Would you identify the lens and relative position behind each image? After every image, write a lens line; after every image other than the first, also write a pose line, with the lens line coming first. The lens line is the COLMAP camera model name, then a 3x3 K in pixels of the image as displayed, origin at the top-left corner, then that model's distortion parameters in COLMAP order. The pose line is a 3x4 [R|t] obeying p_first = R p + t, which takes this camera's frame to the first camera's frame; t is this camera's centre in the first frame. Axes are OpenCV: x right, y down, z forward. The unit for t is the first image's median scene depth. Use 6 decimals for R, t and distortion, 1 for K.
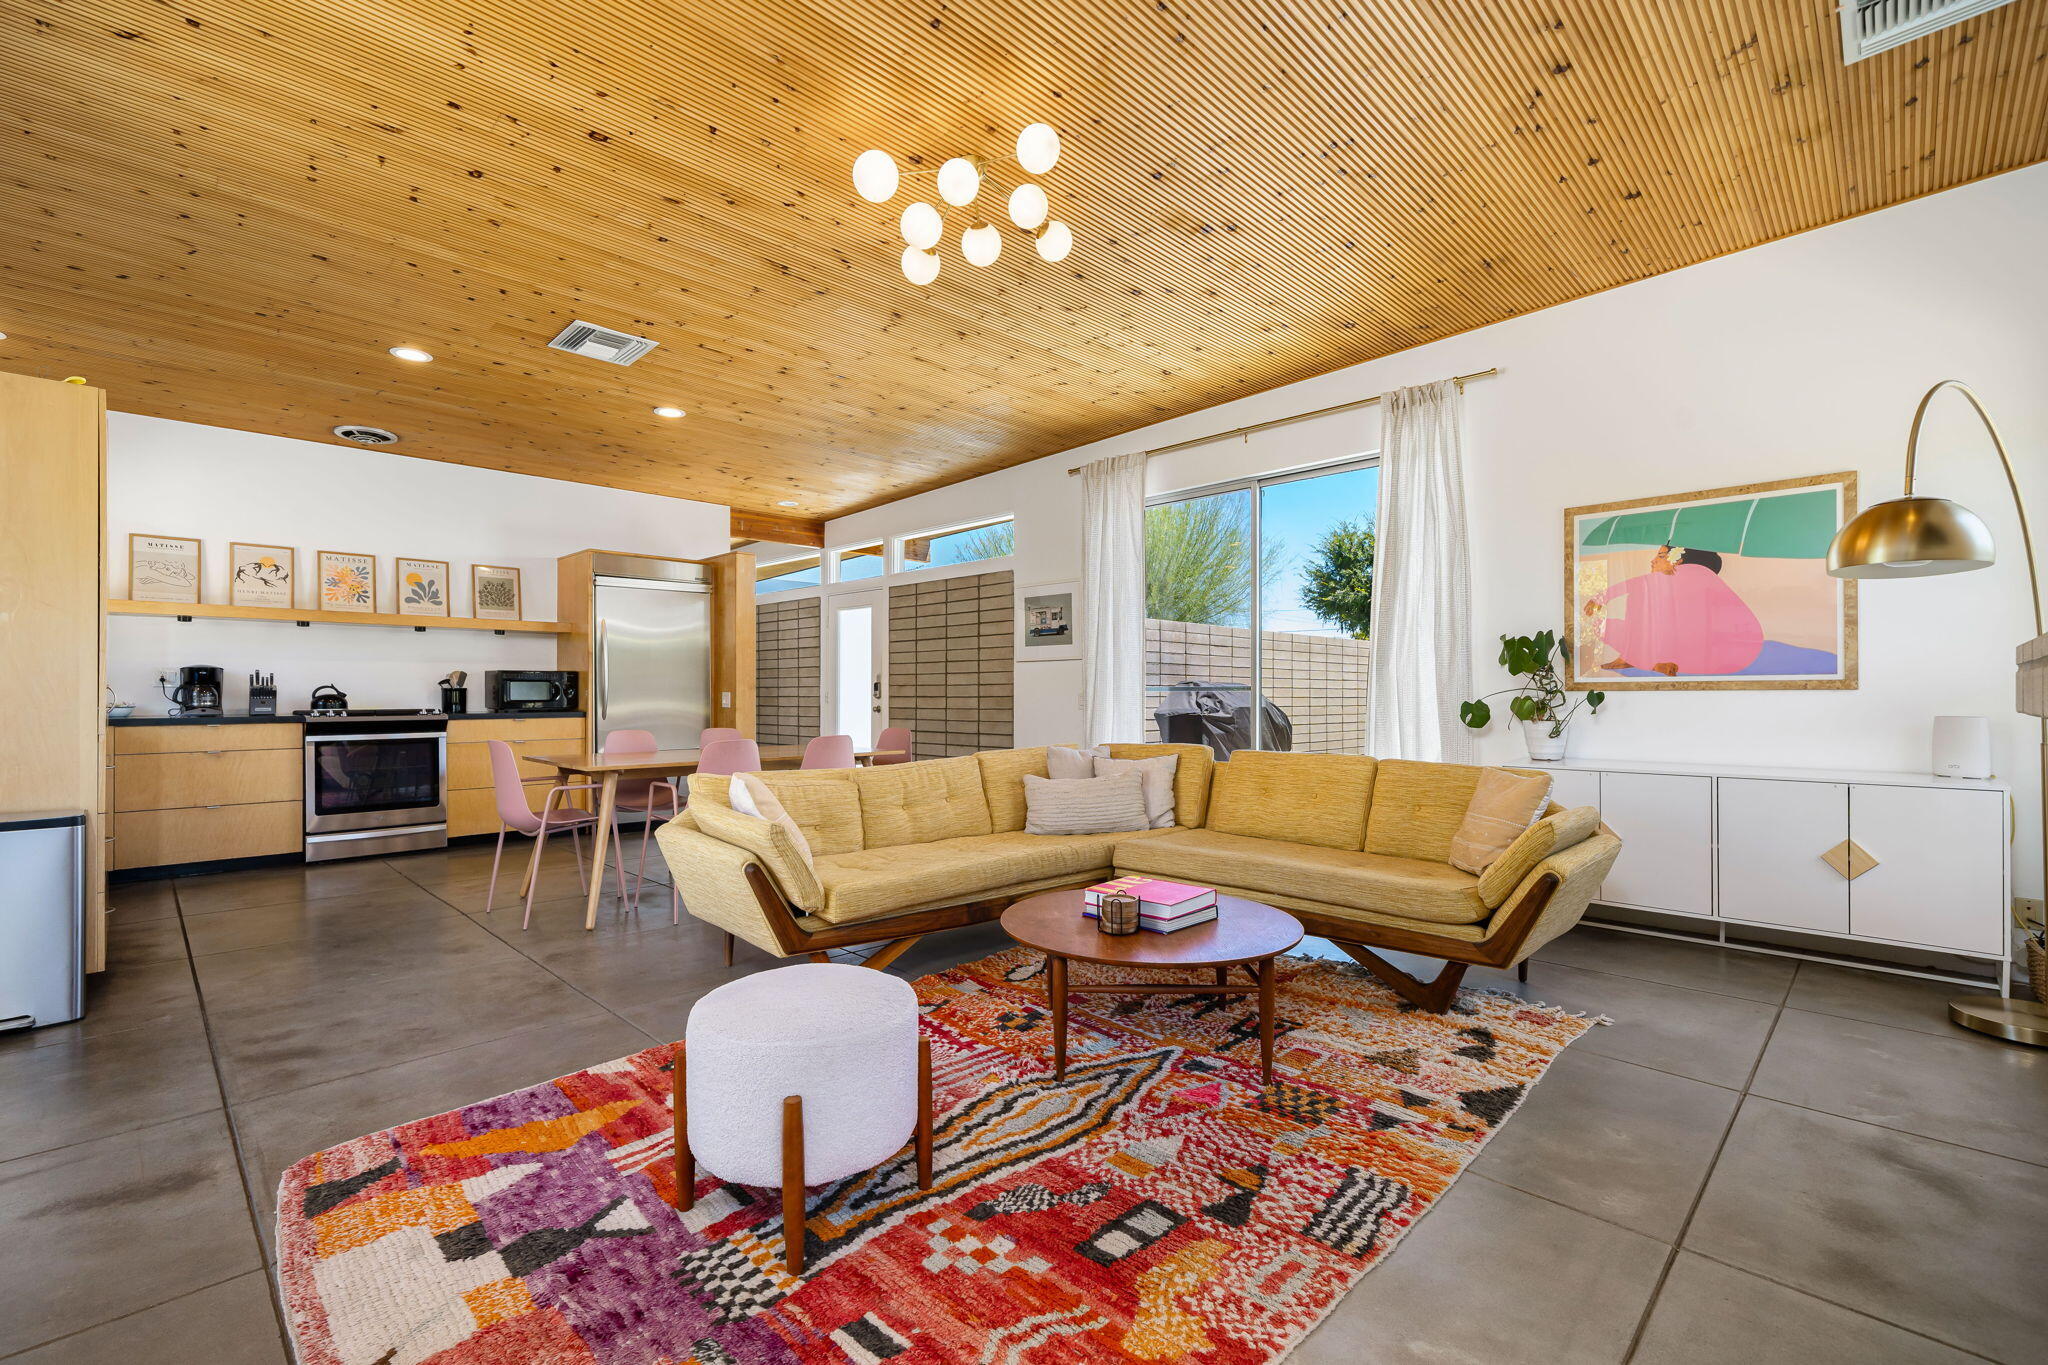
lens RADIAL K [[895.6, 0, 1003.9], [0, 895.6, 685.1], [0, 0, 1]] dist [-0.004357, 0.000015]
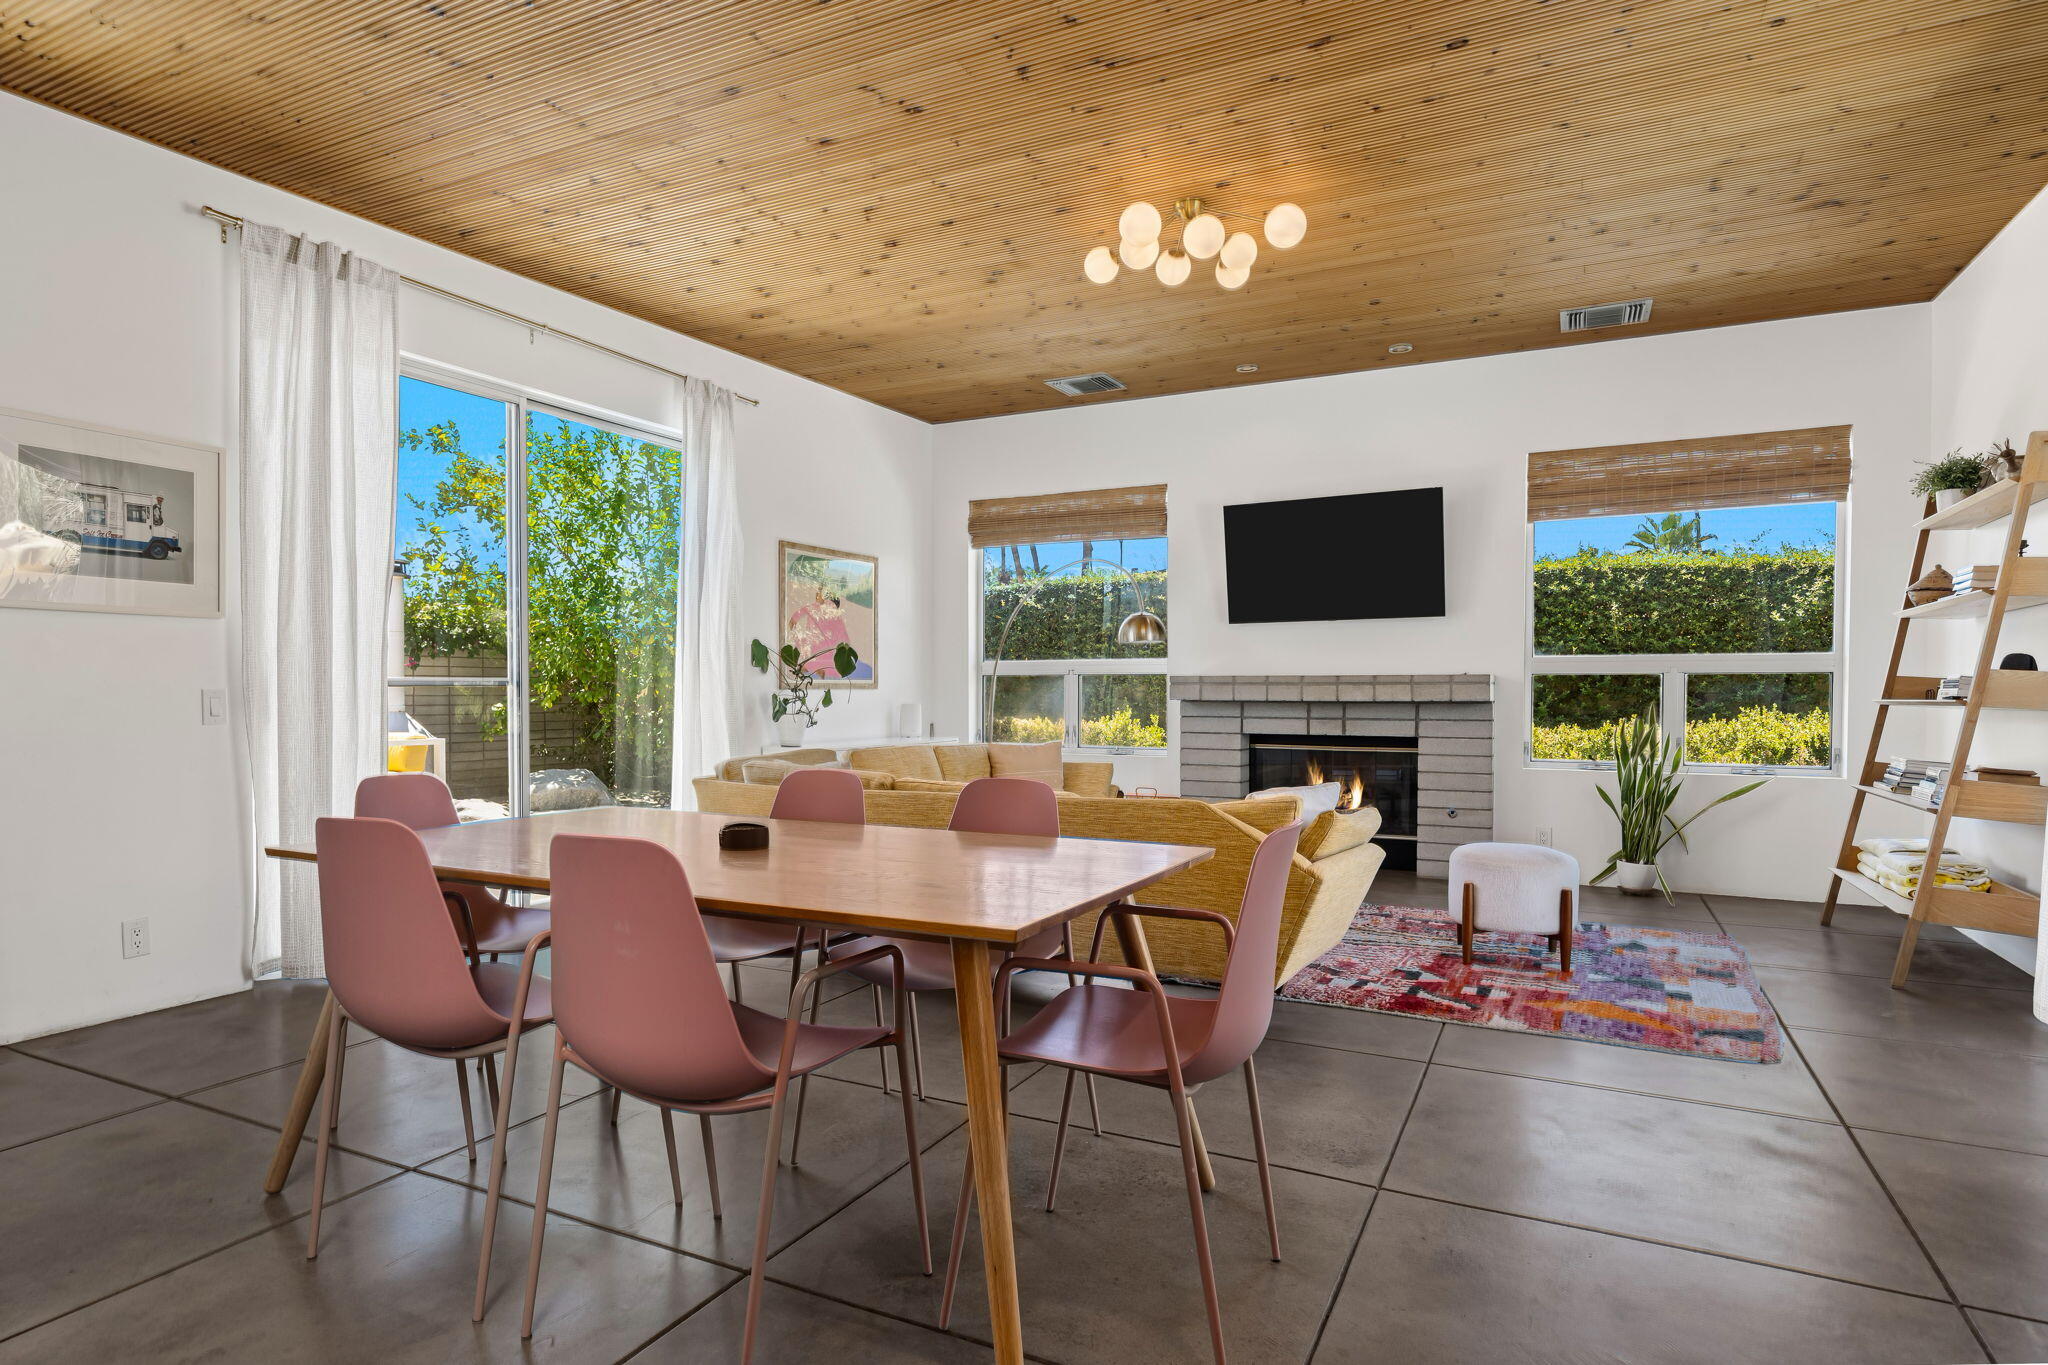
lens RADIAL K [[1121.1, 0, 1004.1], [0, 1121.1, 701.0], [0, 0, 1]] dist [-0.000118, 0.000409]
pose [[-0.314505, -0.009768, 0.949206, -1.742982], [-0.011453, 0.999913, 0.006495, 0.016432], [-0.949187, -0.008828, -0.314590, 2.261601]]
